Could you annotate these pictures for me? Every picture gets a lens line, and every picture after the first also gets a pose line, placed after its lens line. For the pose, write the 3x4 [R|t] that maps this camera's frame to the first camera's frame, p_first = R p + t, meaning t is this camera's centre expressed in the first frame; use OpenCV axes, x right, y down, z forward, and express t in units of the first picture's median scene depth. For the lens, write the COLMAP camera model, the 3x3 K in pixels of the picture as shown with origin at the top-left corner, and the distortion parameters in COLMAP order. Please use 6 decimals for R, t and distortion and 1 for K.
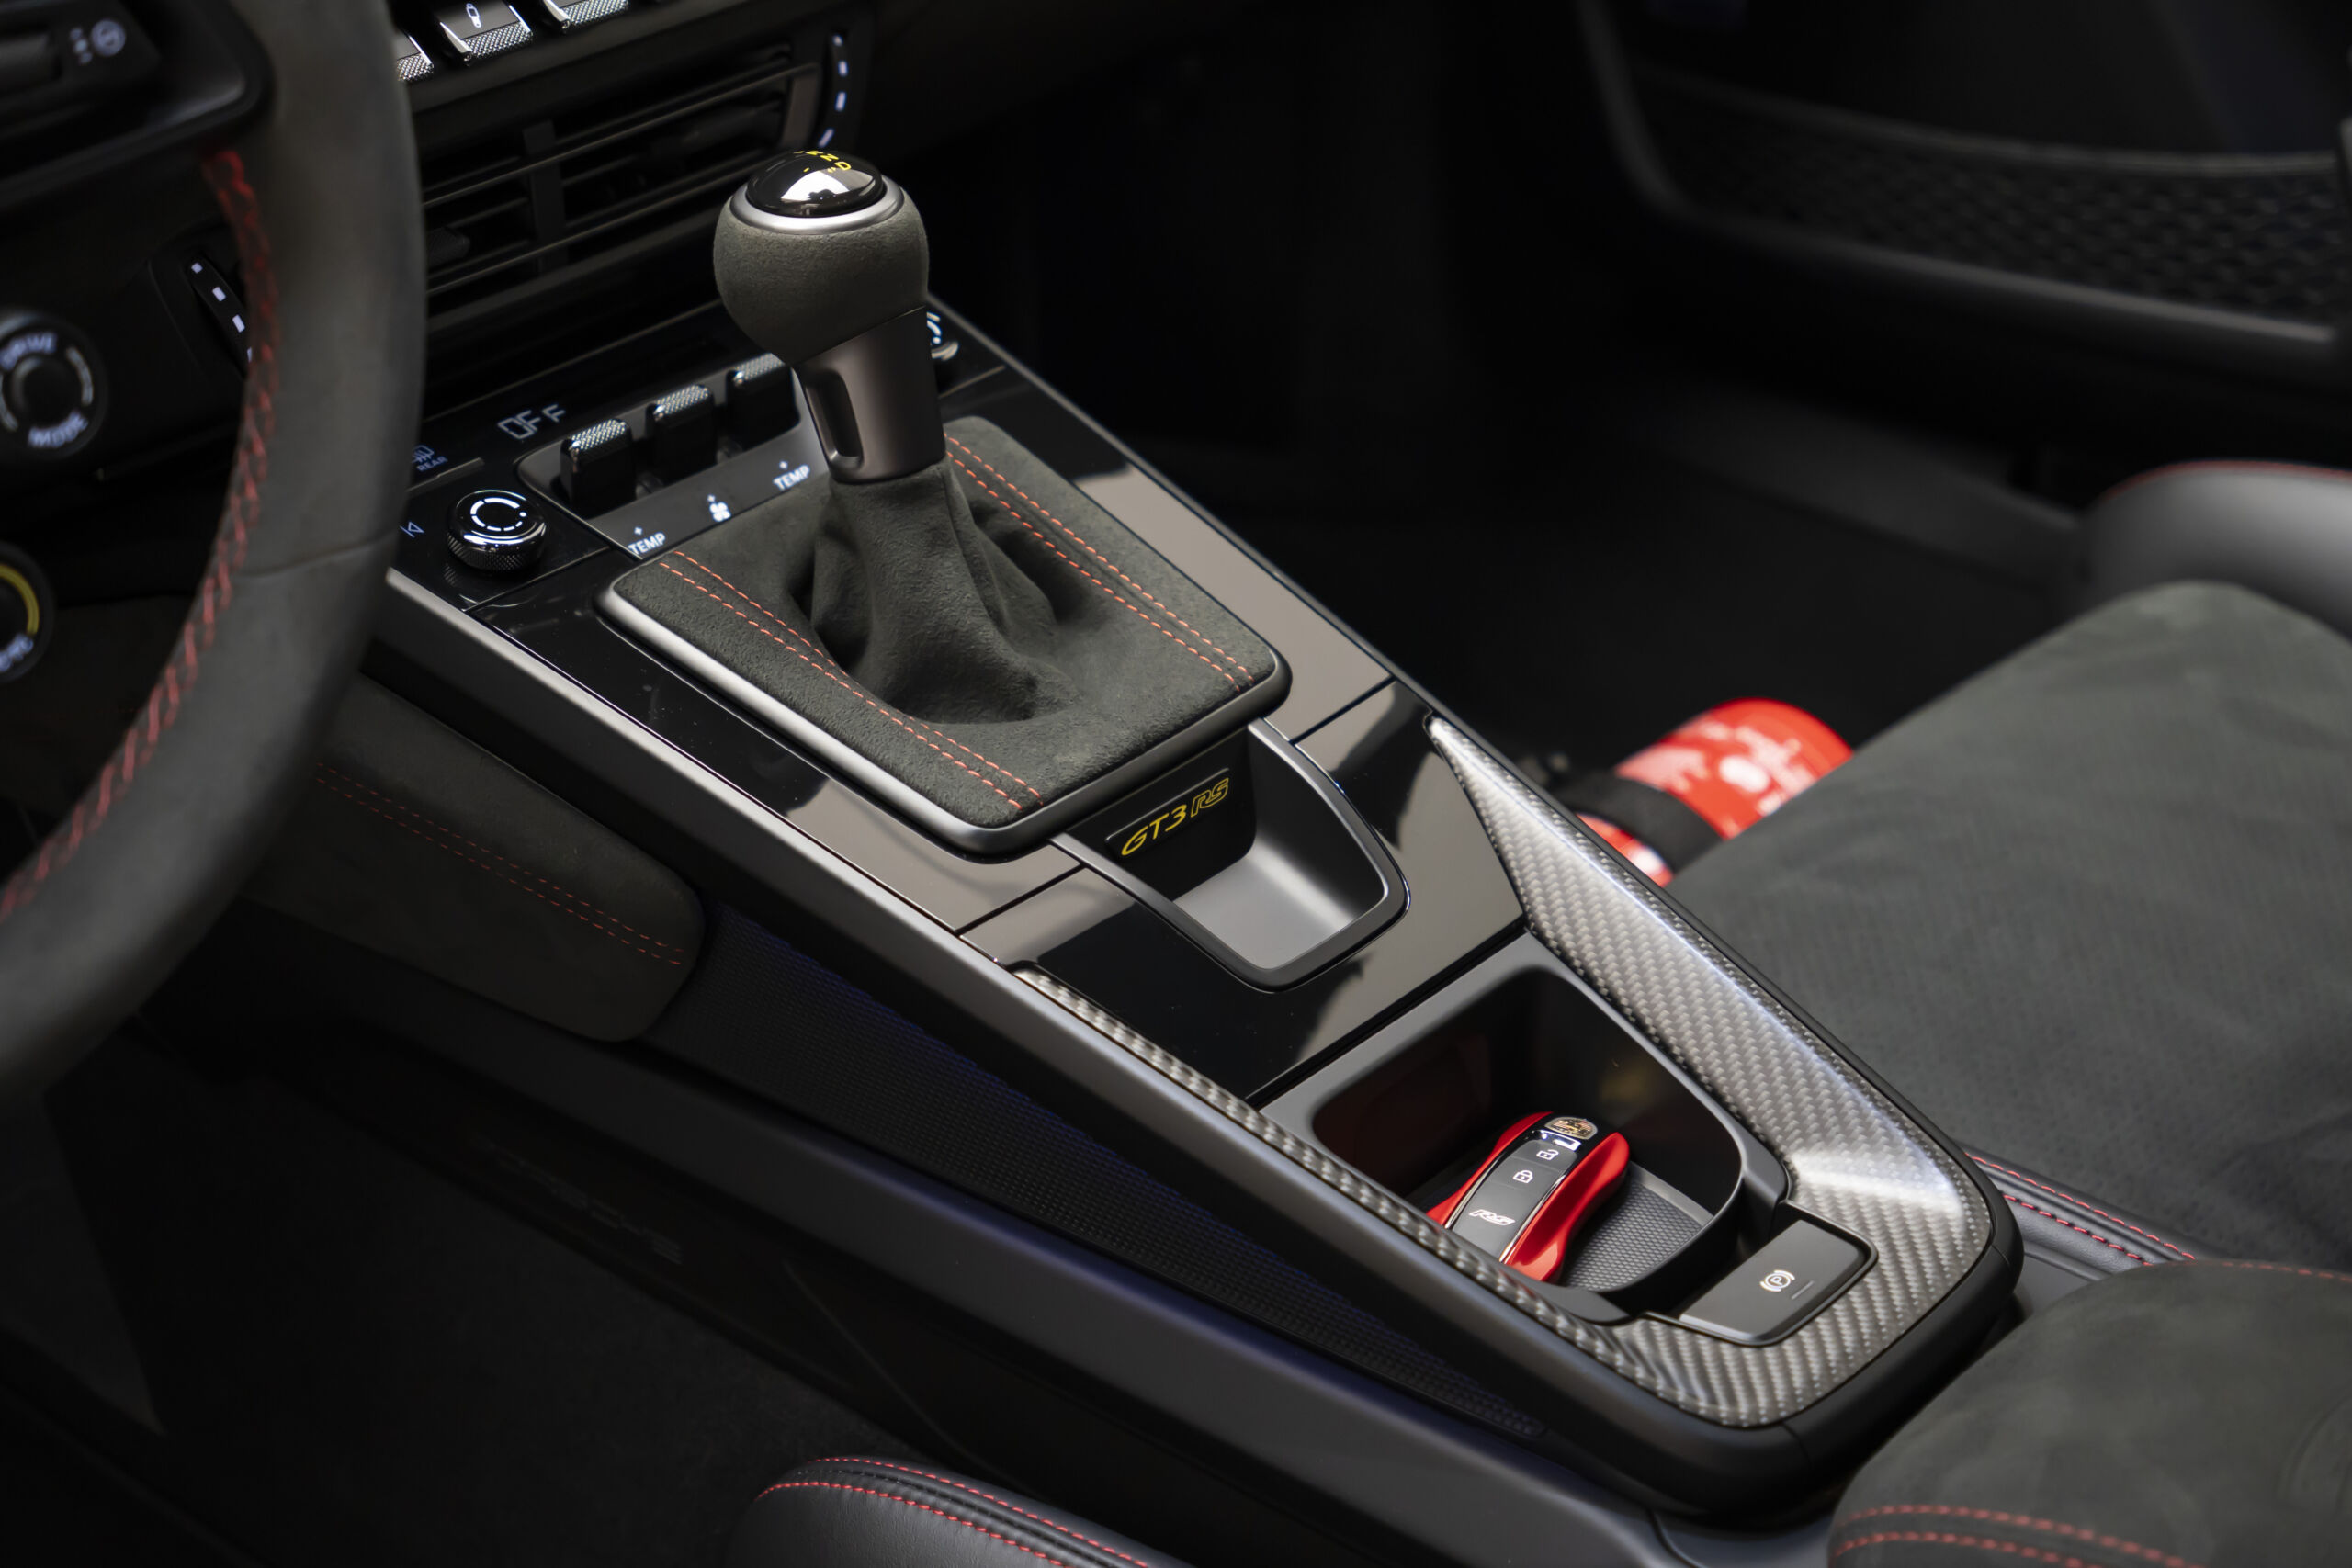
lens RADIAL K [[3807.0, 0, 1061.4], [0, 3807.0, 788.3], [0, 0, 1]] dist [0.226851, 0.152276]
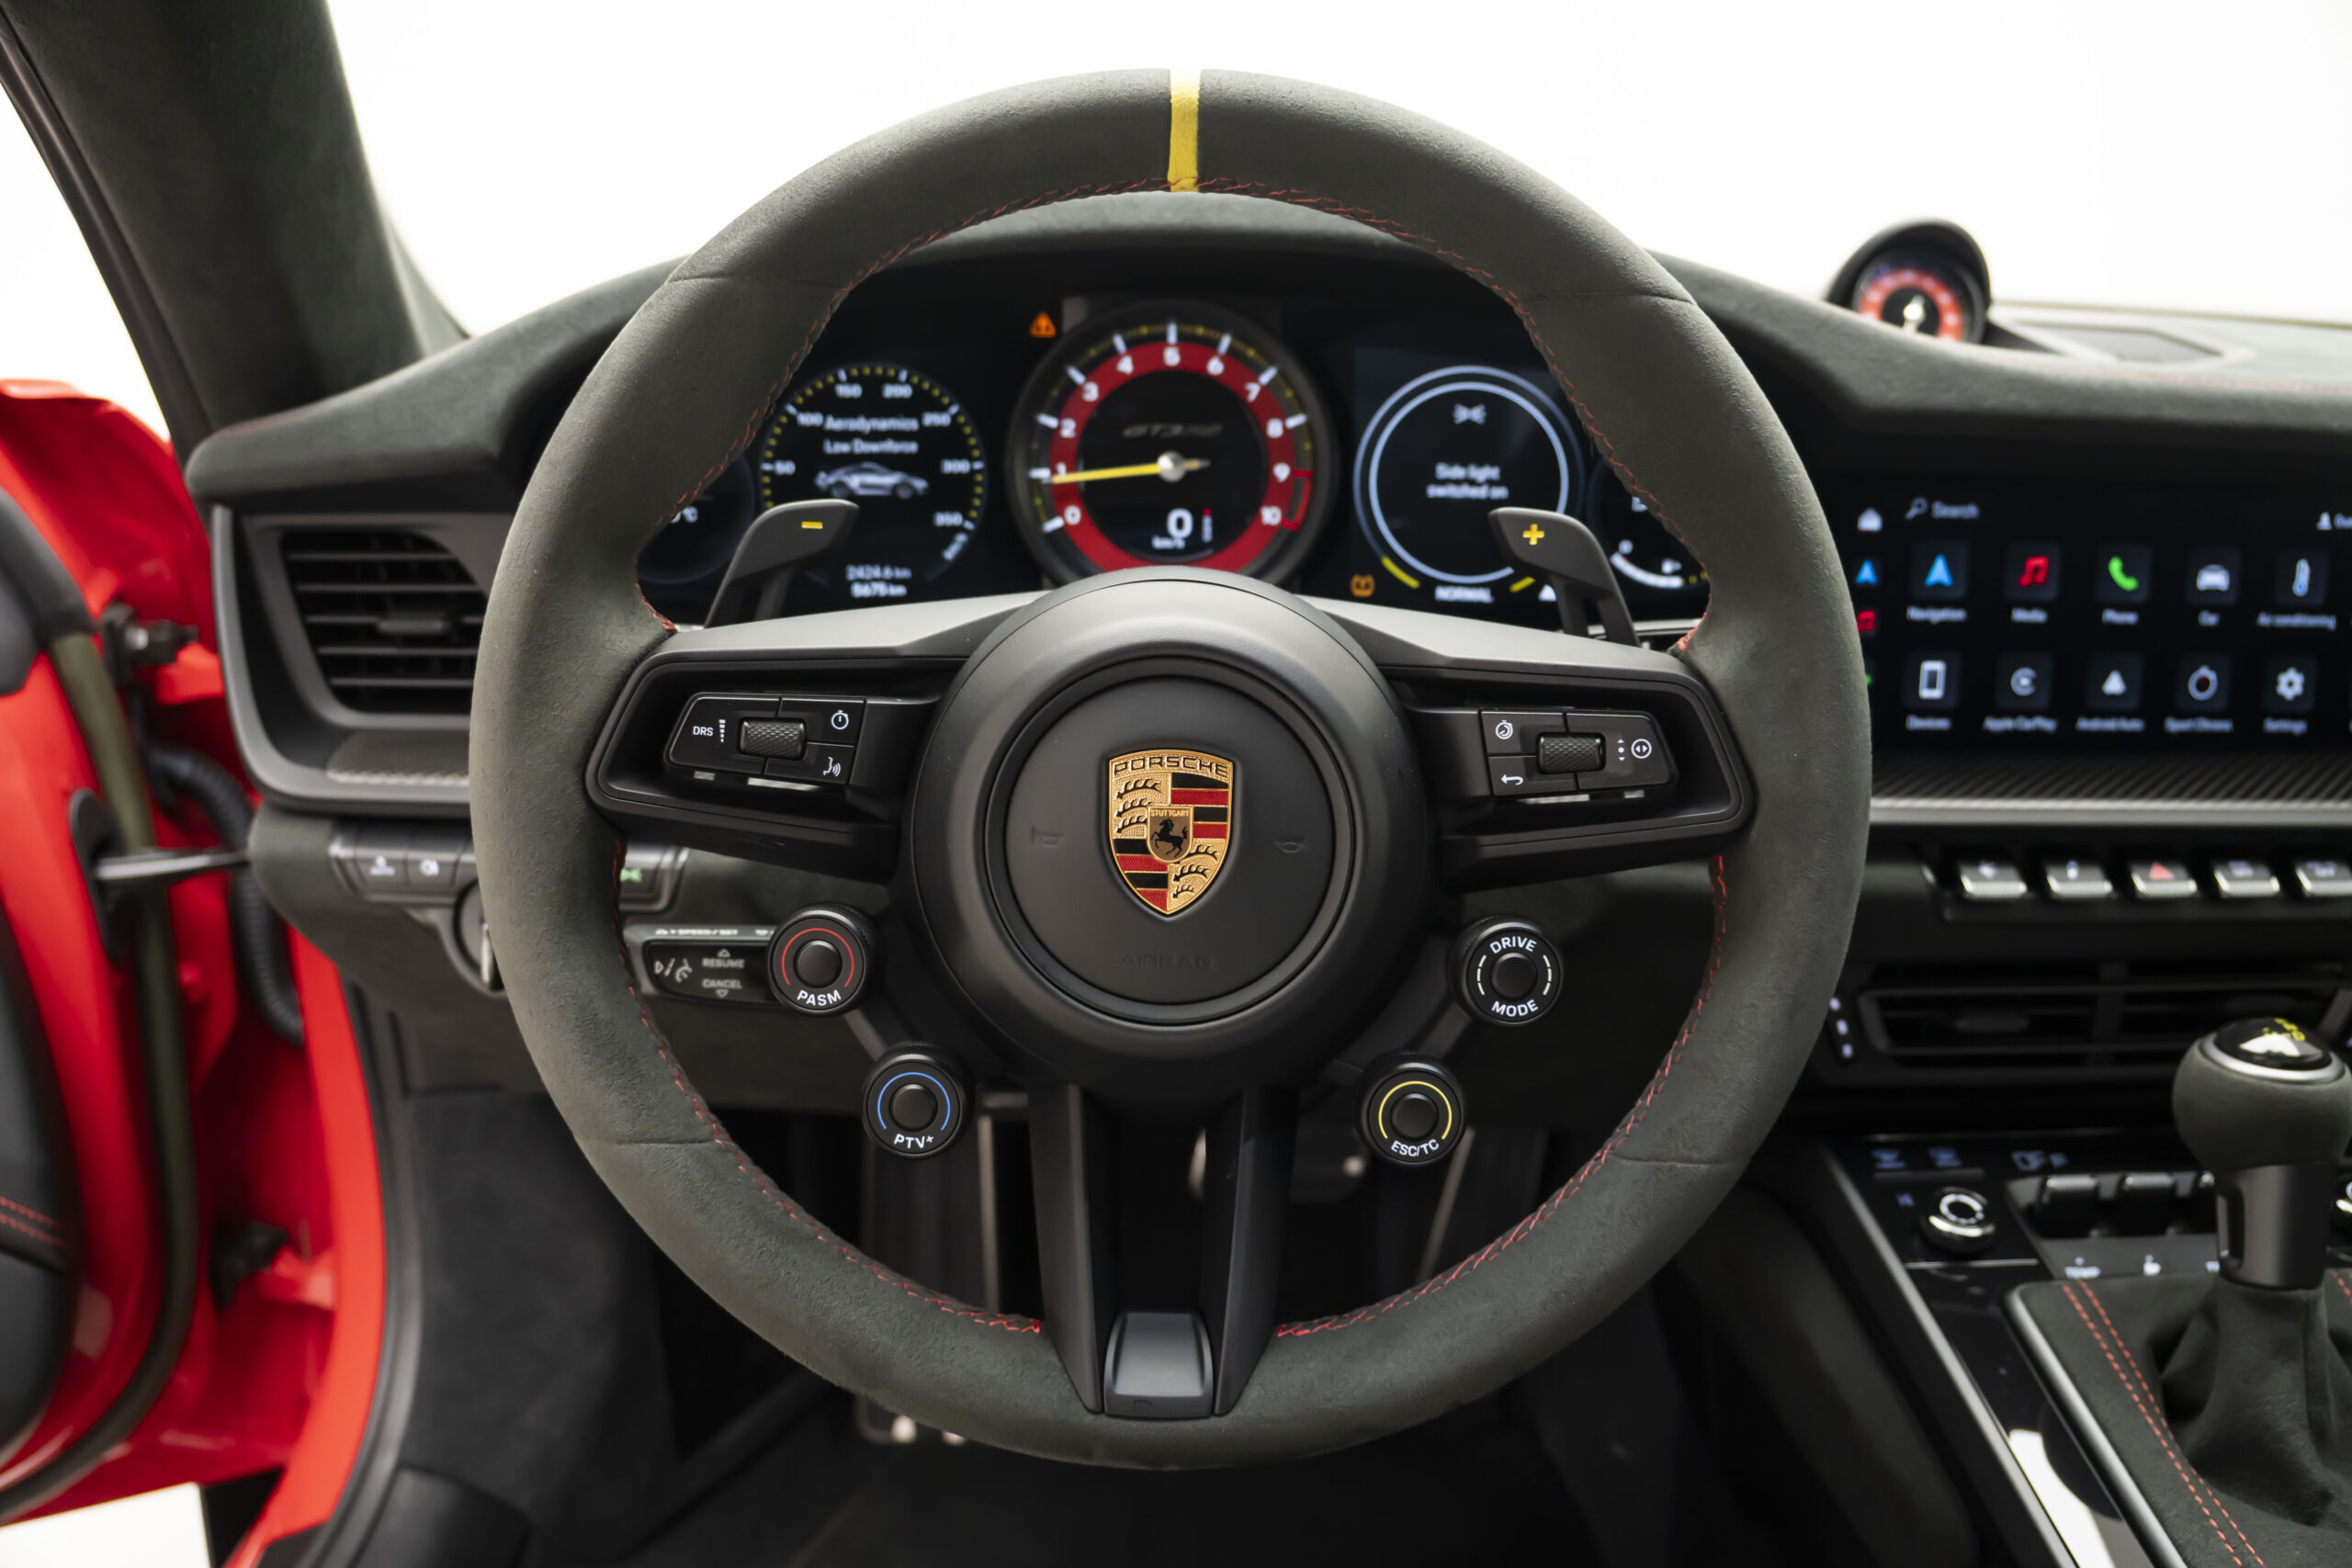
lens RADIAL K [[1889.3, 0, 1176.0], [0, 1889.3, 784.0], [0, 0, 1]] dist [-0.196323, 0.114980]
pose [[0.681158, 0.204028, -0.703133, 0.081769], [-0.380038, 0.919399, -0.101379, -0.039993], [0.625775, 0.336272, 0.703795, 0.333408]]
